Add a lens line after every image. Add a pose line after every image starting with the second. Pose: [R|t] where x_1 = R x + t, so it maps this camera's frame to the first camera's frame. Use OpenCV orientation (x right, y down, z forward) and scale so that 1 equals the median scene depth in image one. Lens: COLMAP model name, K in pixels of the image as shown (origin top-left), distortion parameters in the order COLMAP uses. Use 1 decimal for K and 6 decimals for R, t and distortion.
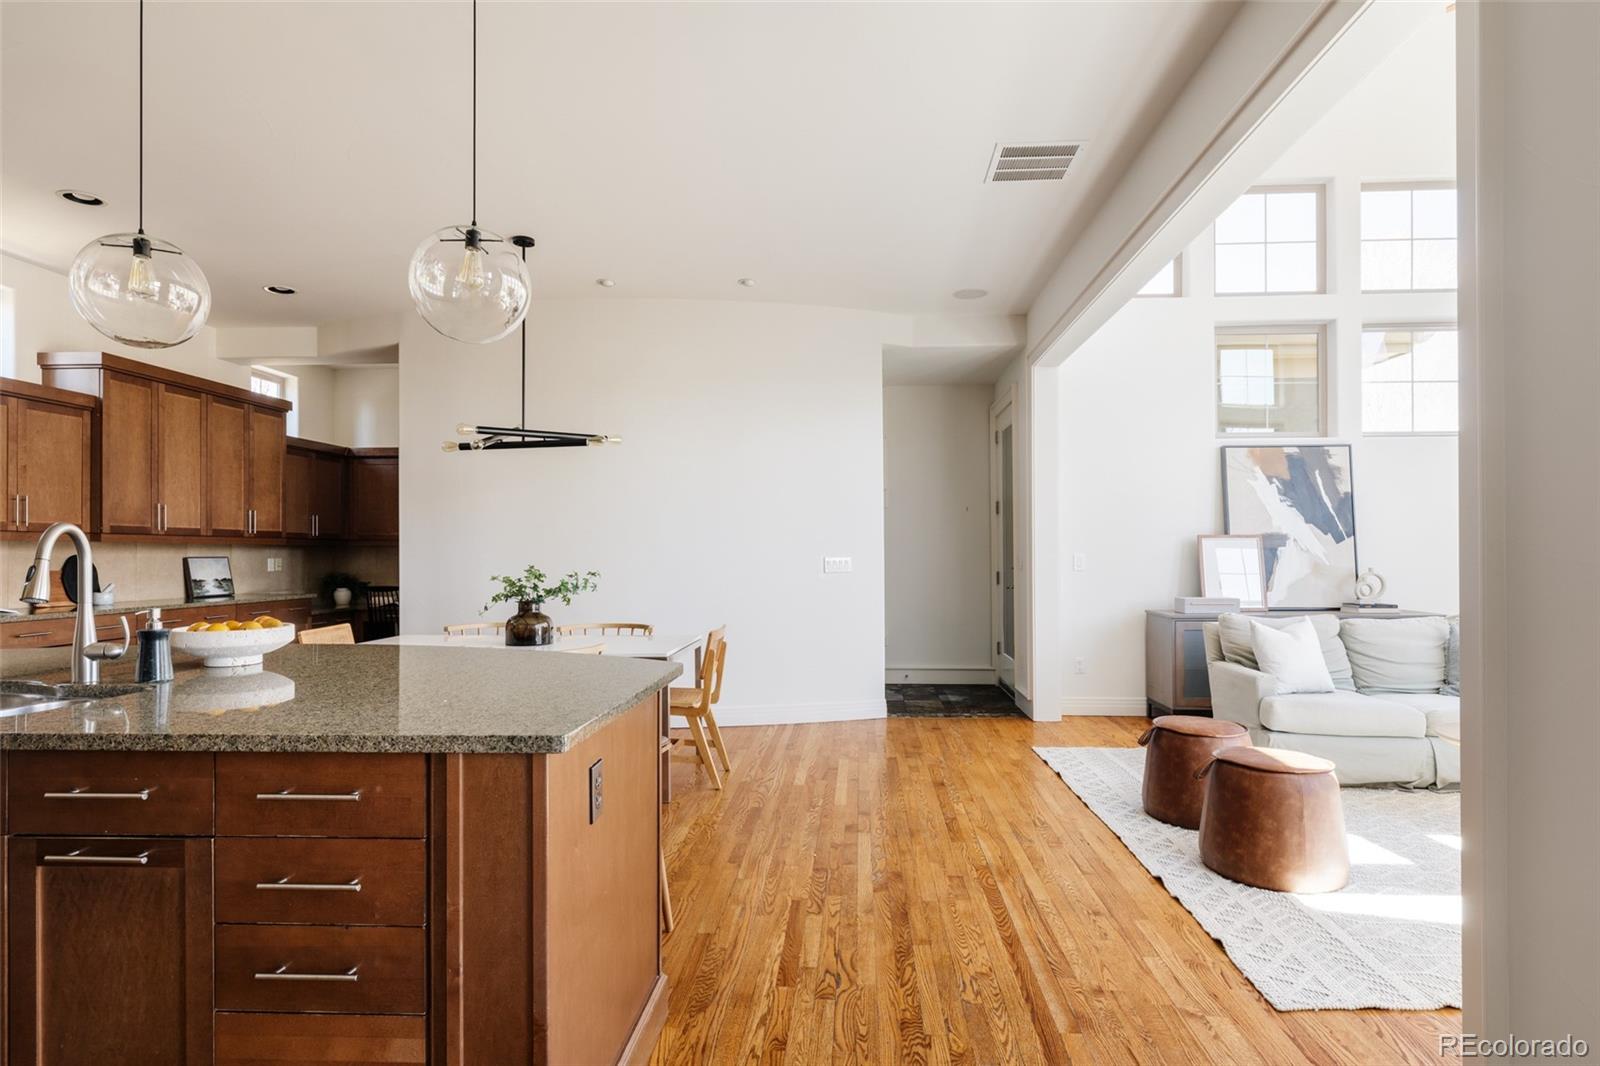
lens RADIAL K [[862.8, 0, 810.7], [0, 862.8, 543.4], [0, 0, 1]] dist [0.004655, 0.000993]
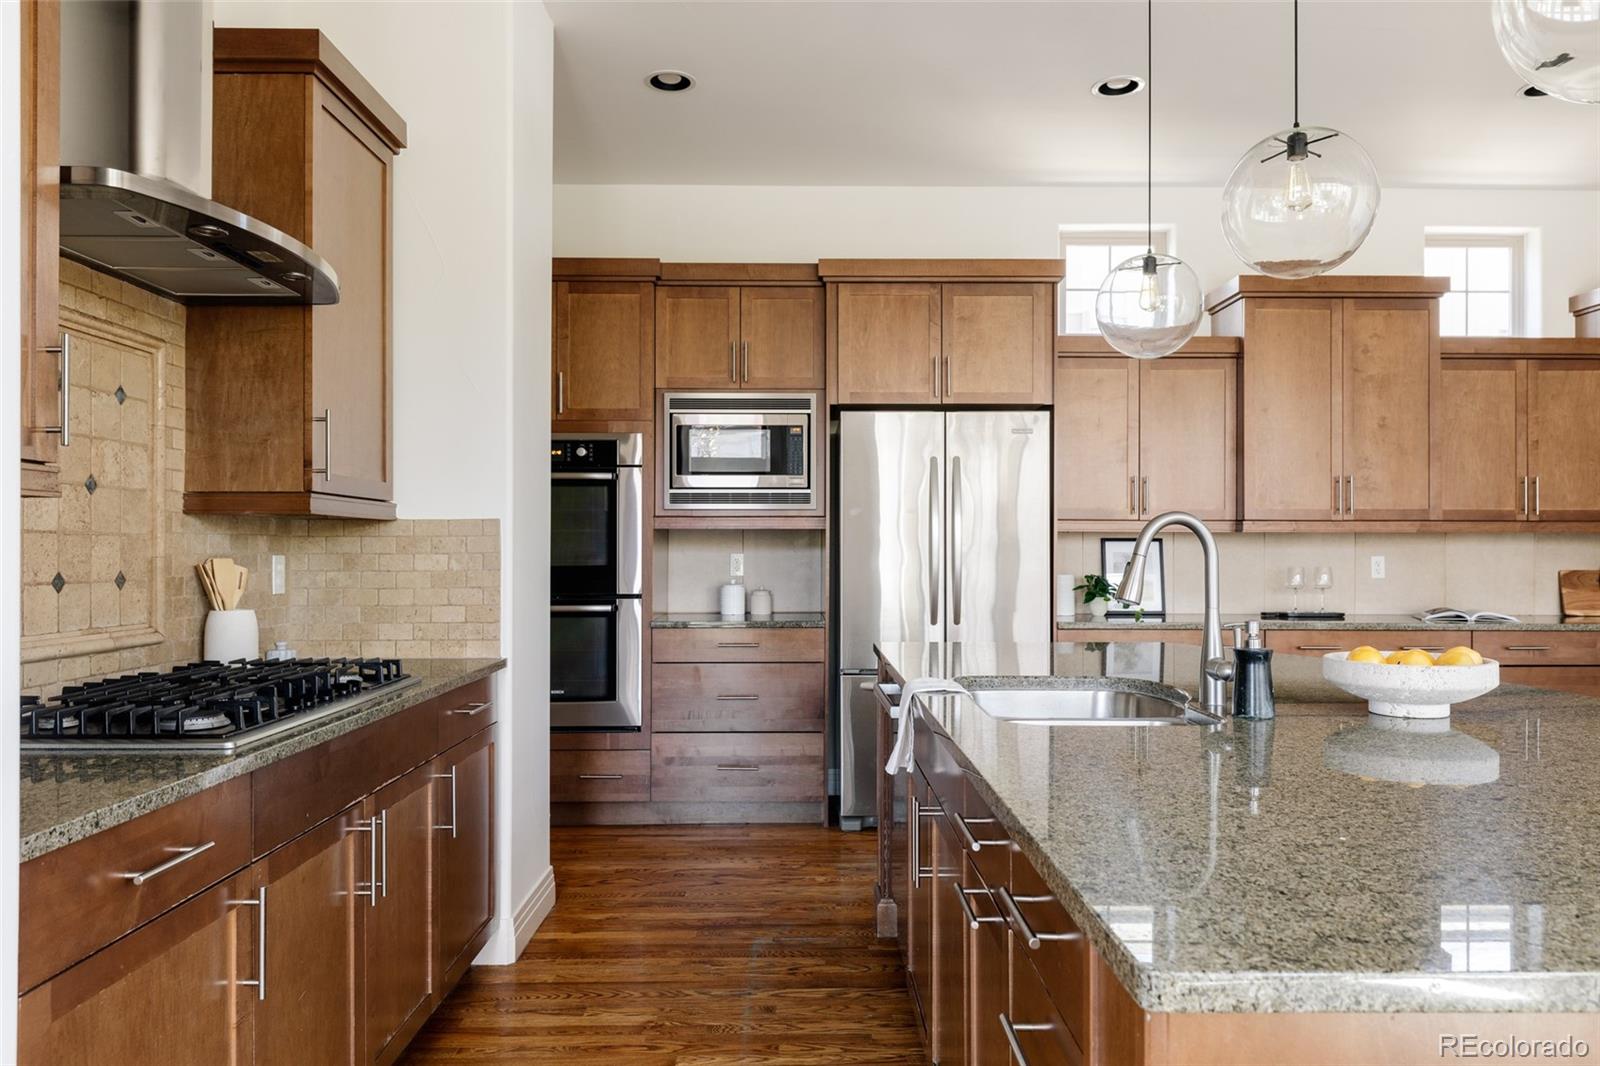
lens RADIAL K [[1109.6, 0, 808.6], [0, 1109.6, 541.6], [0, 0, 1]] dist [0.010493, -0.012722]
pose [[0.090555, -0.004134, -0.995883, 0.066845], [0.008986, 0.999954, -0.003334, 0.002338], [0.995851, -0.008647, 0.090588, 0.204047]]
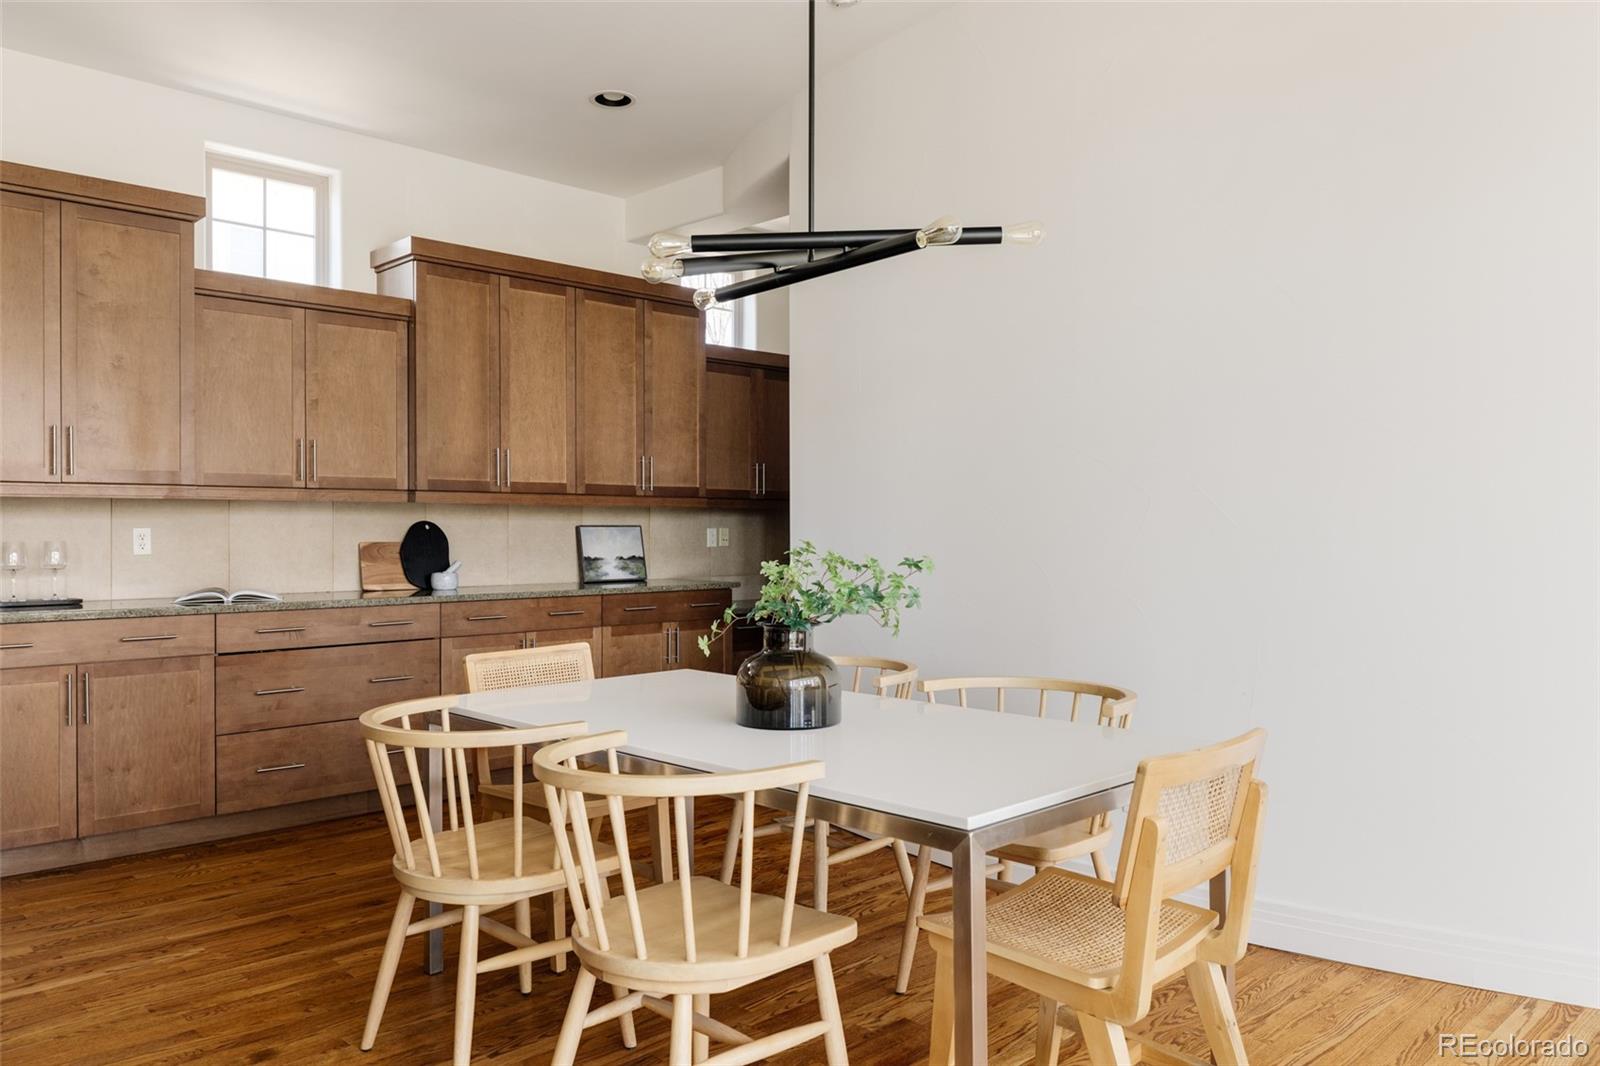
lens RADIAL K [[1149.0, 0, 803.8], [0, 1149.0, 525.4], [0, 0, 1]] dist [0.014296, -0.002132]
pose [[0.742088, 0.000782, -0.670302, 0.057725], [0.006497, 0.999944, 0.008360, 0.011173], [0.670271, -0.010559, 0.742042, 0.502806]]
